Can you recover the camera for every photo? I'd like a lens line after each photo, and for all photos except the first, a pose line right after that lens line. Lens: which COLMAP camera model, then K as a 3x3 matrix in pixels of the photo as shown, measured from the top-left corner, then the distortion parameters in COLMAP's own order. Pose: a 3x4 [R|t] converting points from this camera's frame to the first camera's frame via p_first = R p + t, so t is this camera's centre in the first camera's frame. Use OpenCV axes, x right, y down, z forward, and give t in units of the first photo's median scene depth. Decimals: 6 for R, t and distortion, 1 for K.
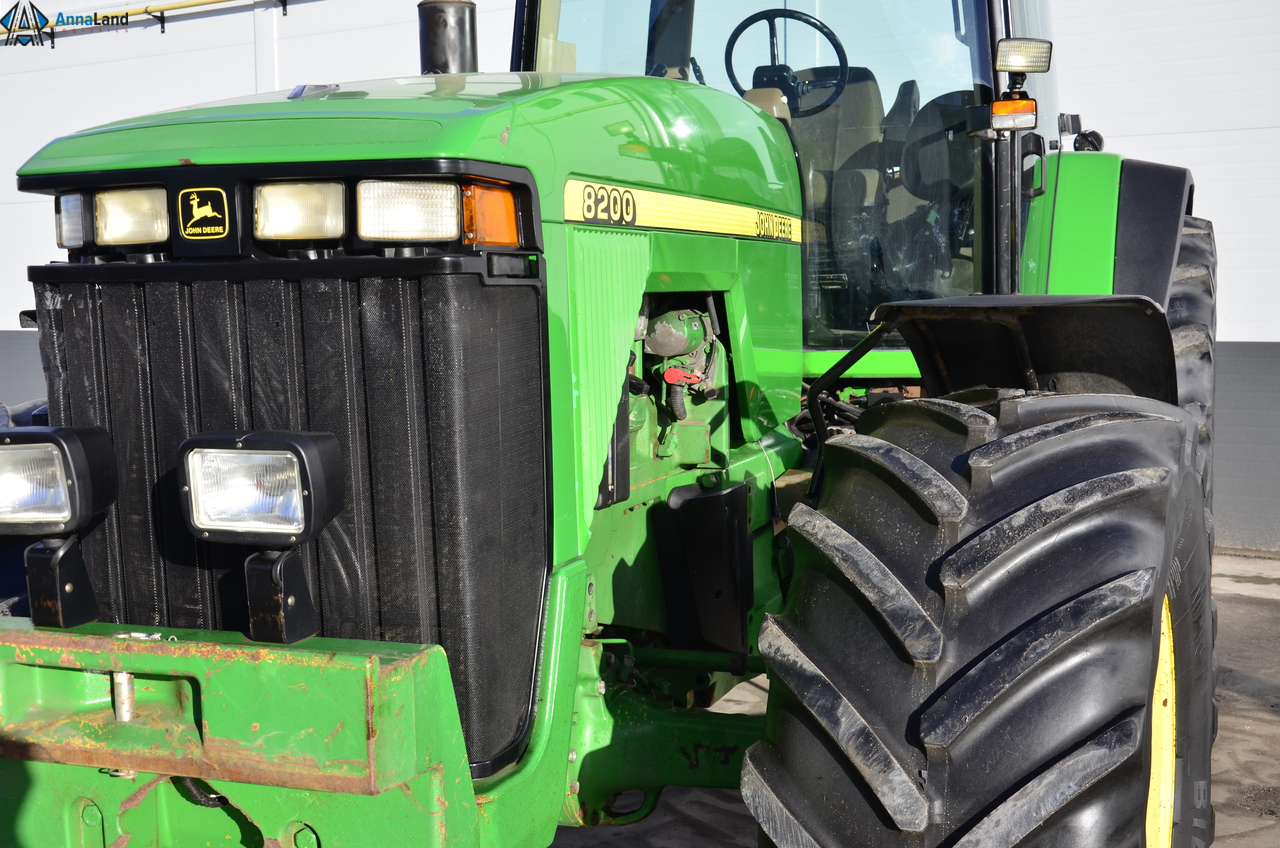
lens RADIAL K [[1651.1, 0, 640.0], [0, 1651.1, 424.0], [0, 0, 1]] dist [-0.018059, -0.025920]
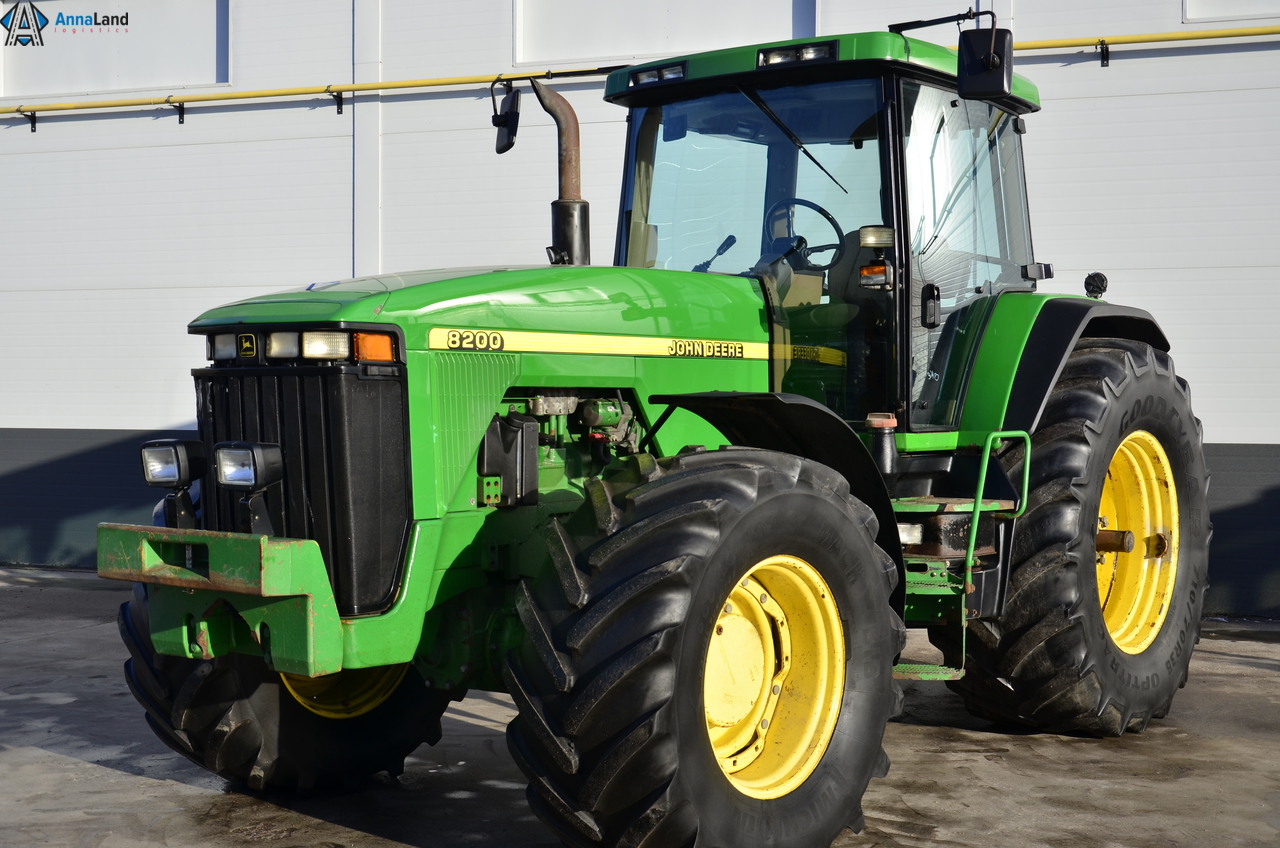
lens RADIAL K [[1683.8, 0, 640.0], [0, 1683.8, 424.0], [0, 0, 1]] dist [-0.010415, -0.011743]
pose [[0.947729, 0.018904, -0.318517, 0.855903], [-0.040021, 0.997403, -0.059884, 0.081115], [0.316558, 0.069501, 0.946024, -0.856732]]
